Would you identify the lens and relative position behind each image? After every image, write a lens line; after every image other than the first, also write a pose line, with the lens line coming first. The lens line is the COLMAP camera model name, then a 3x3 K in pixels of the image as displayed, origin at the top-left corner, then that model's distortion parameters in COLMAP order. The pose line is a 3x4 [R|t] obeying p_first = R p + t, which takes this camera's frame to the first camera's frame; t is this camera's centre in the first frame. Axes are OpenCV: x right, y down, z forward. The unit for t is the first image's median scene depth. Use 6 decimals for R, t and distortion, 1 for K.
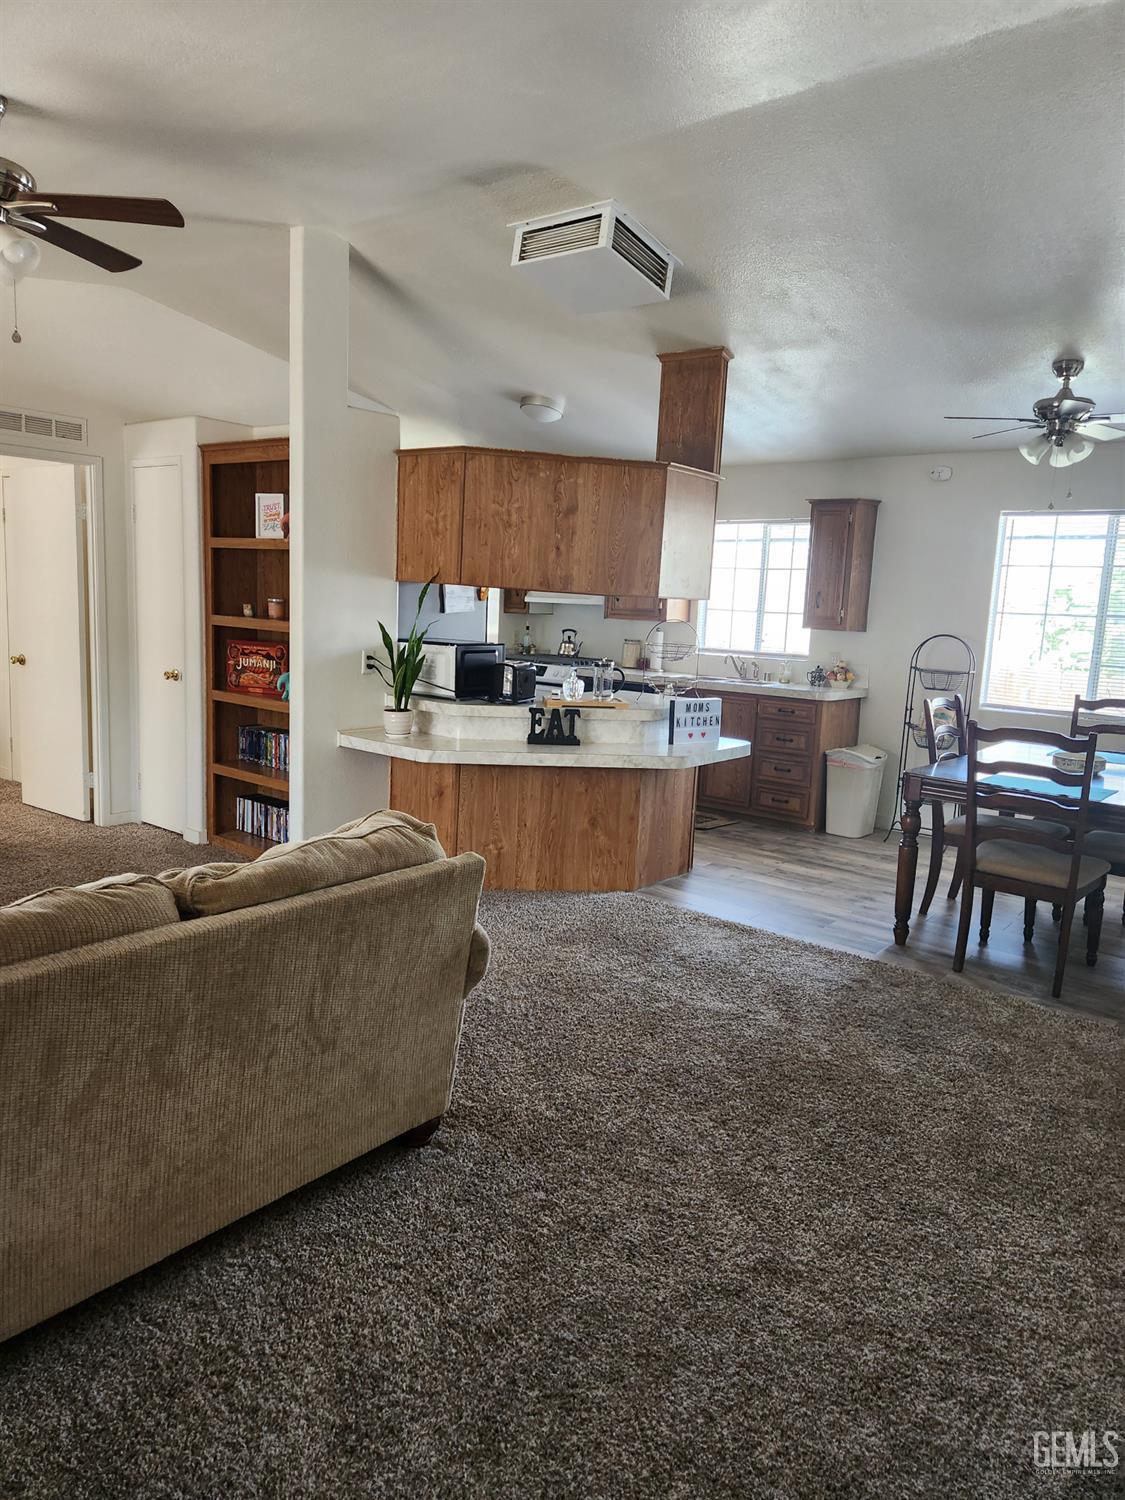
lens RADIAL K [[1000.6, 0, 556.9], [0, 1000.6, 734.1], [0, 0, 1]] dist [0.080847, -0.067231]
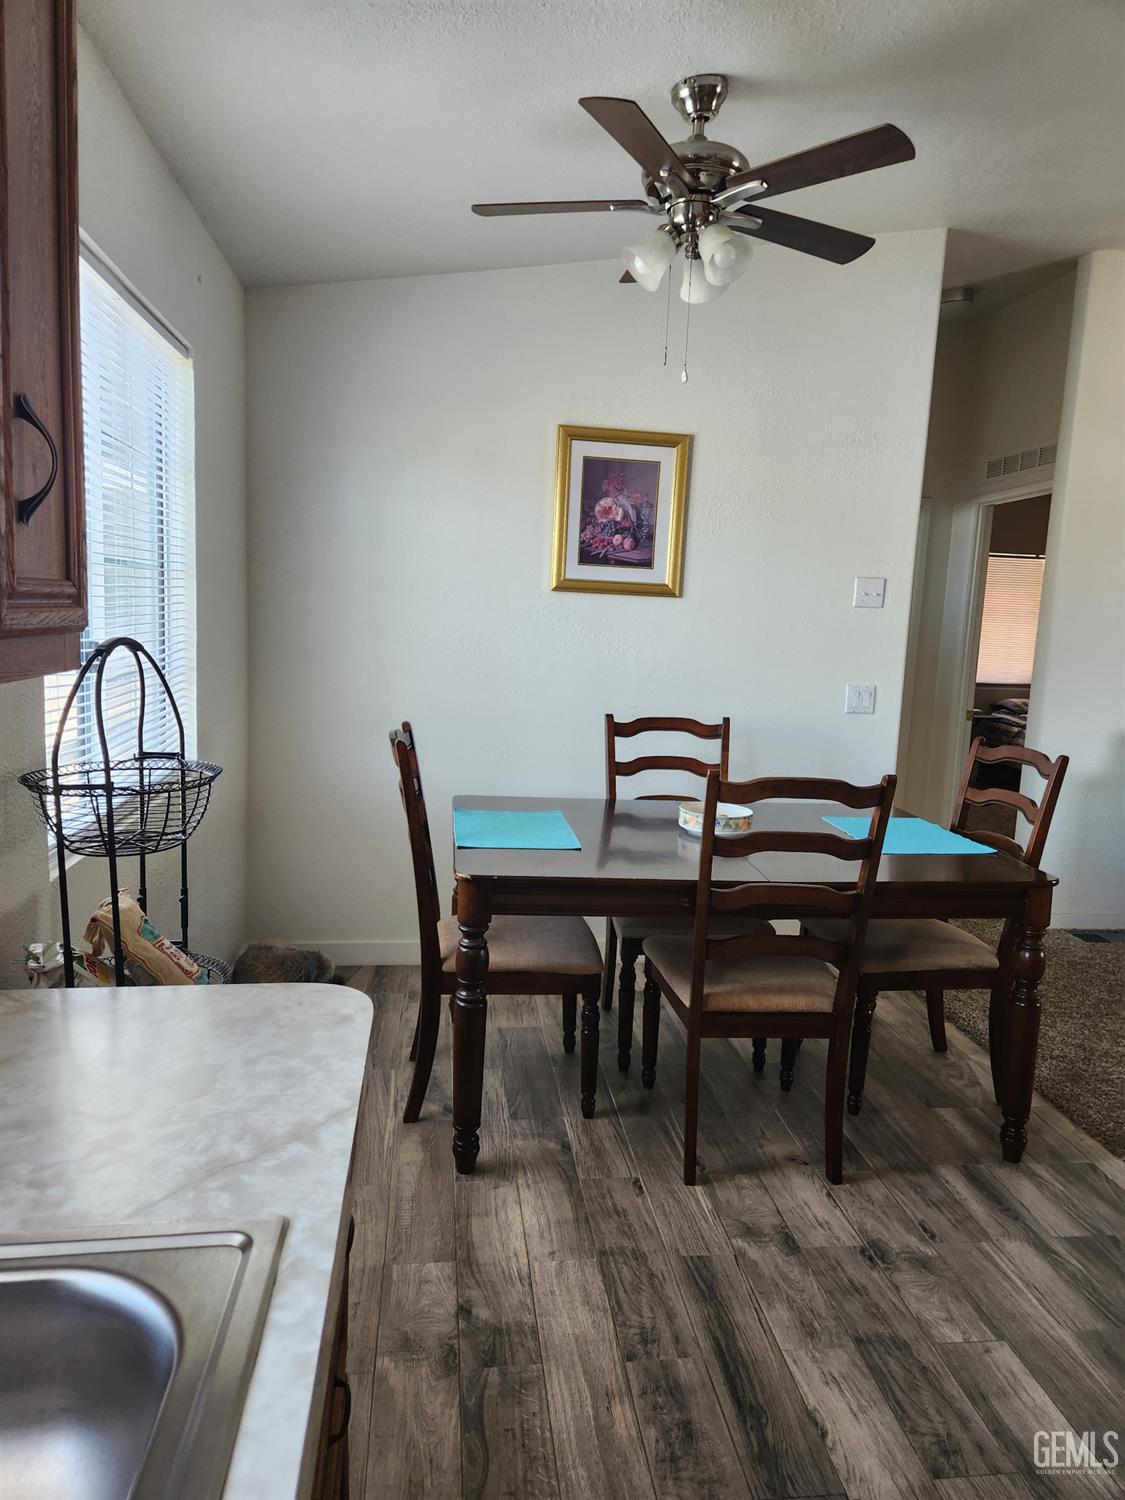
lens RADIAL K [[1000.6, 0, 576.3], [0, 1000.6, 745.0], [0, 0, 1]] dist [0.080847, -0.067231]
pose [[-0.723611, -0.162440, 0.670820, 0.149624], [0.024408, 0.965281, 0.260072, -0.178880], [-0.689776, 0.204565, -0.694523, 1.438501]]
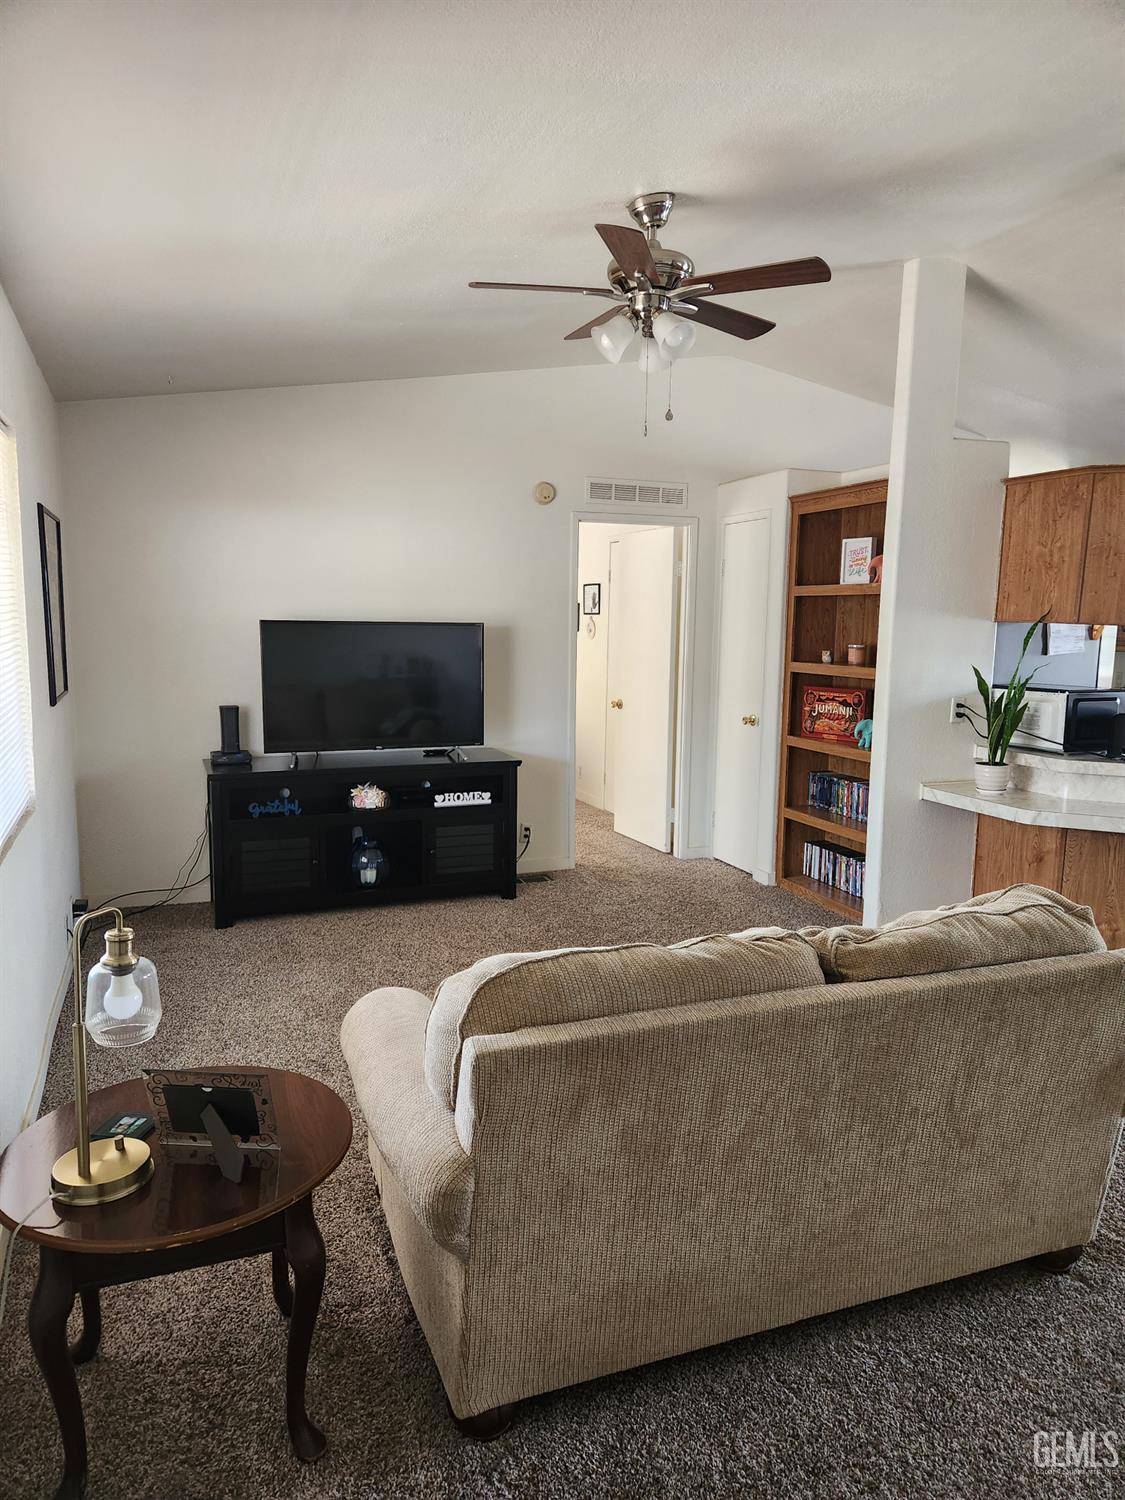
lens RADIAL K [[1000.6, 0, 560.5], [0, 1000.6, 760.9], [0, 0, 1]] dist [0.080847, -0.067231]
pose [[0.871407, 0.039094, -0.489000, -0.050699], [-0.045645, 0.998957, -0.001476, -0.007165], [0.488432, 0.023607, 0.872283, 0.006041]]
